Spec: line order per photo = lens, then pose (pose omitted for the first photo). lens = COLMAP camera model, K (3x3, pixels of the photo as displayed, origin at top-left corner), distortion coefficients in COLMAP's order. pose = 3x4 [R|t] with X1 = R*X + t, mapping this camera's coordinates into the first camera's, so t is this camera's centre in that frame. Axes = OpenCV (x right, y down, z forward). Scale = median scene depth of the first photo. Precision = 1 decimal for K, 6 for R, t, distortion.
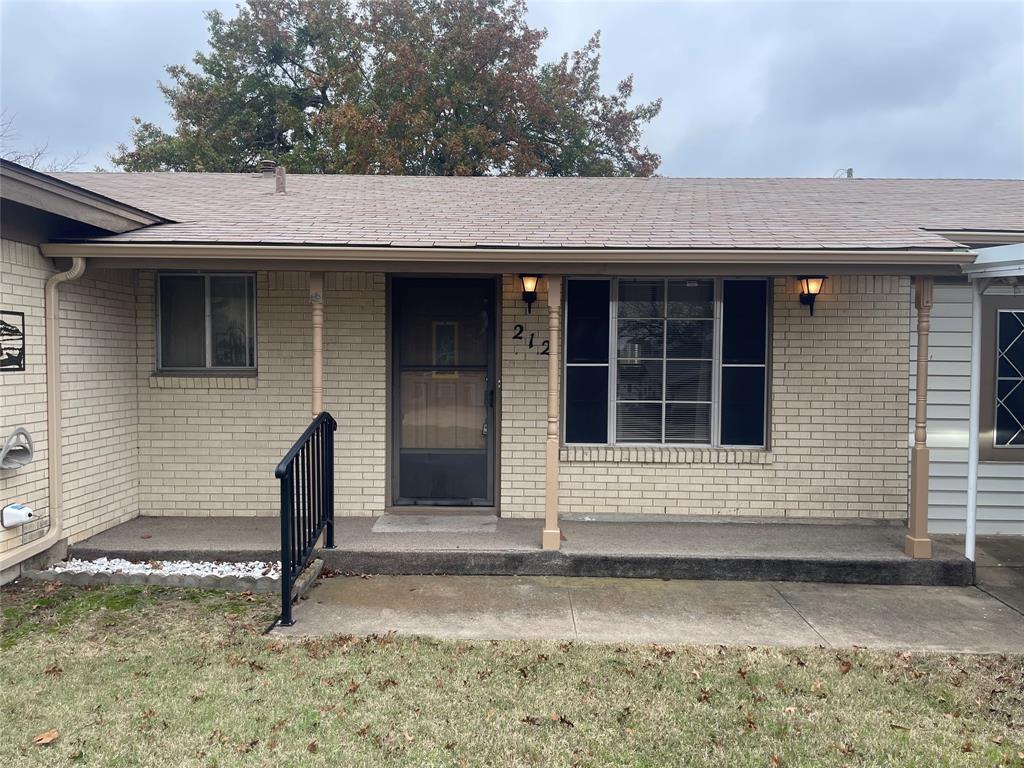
lens RADIAL K [[774.8, 0, 511.5], [0, 774.8, 382.4], [0, 0, 1]] dist [0.066939, -0.075001]
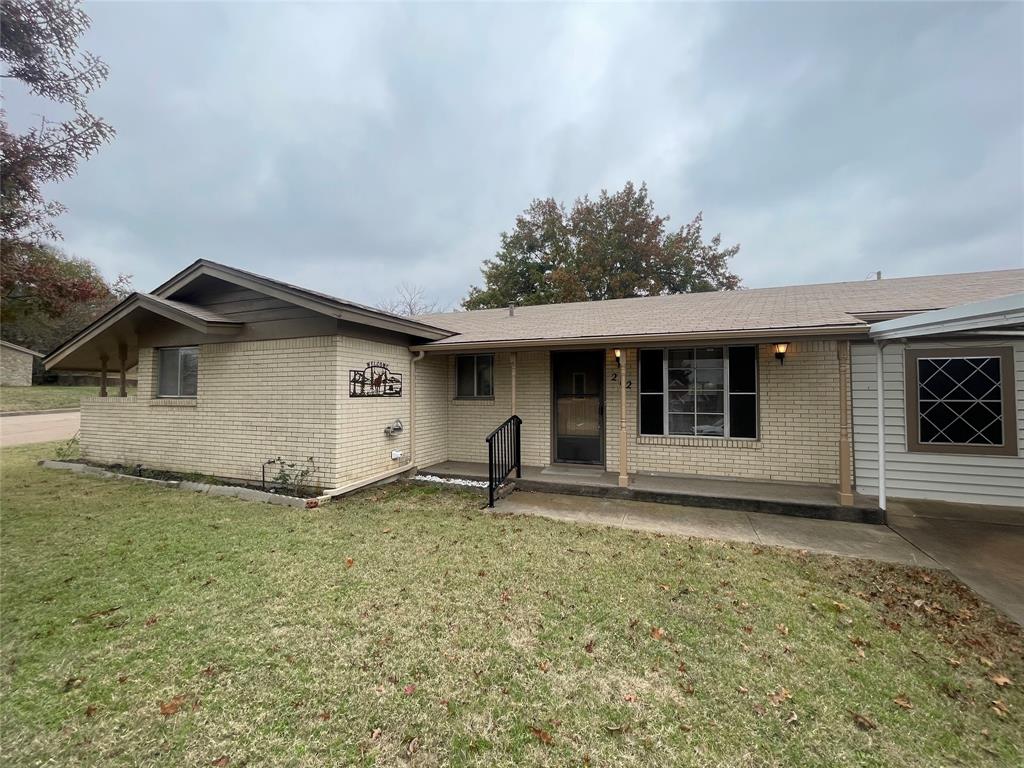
lens RADIAL K [[415.6, 0, 513.6], [0, 415.6, 382.9], [0, 0, 1]] dist [-0.001543, -0.000793]
pose [[0.935859, -0.016261, -0.352000, 0.142539], [-0.004939, 0.998231, -0.059246, 0.013560], [0.352341, 0.057185, 0.934123, -0.089224]]
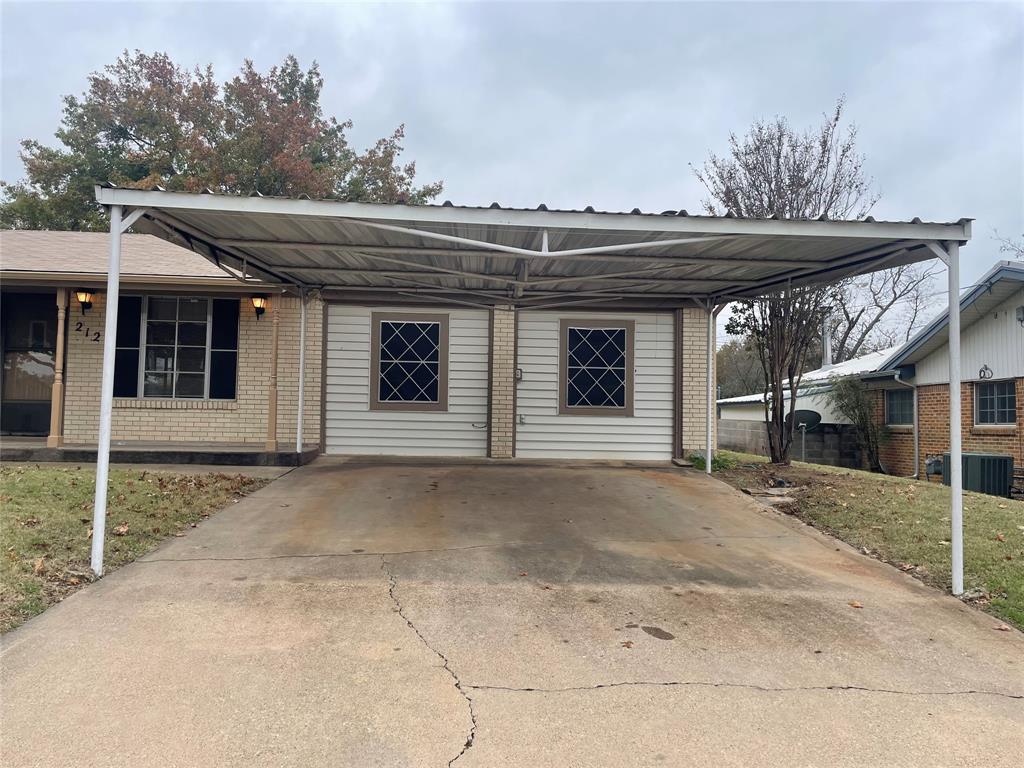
lens RADIAL K [[774.8, 0, 516.6], [0, 774.8, 376.9], [0, 0, 1]] dist [0.066939, -0.075001]
pose [[0.997791, 0.013777, 0.064986, 0.814641], [-0.008056, 0.996133, -0.087490, 0.174701], [-0.065940, 0.086773, 0.994043, -0.679872]]
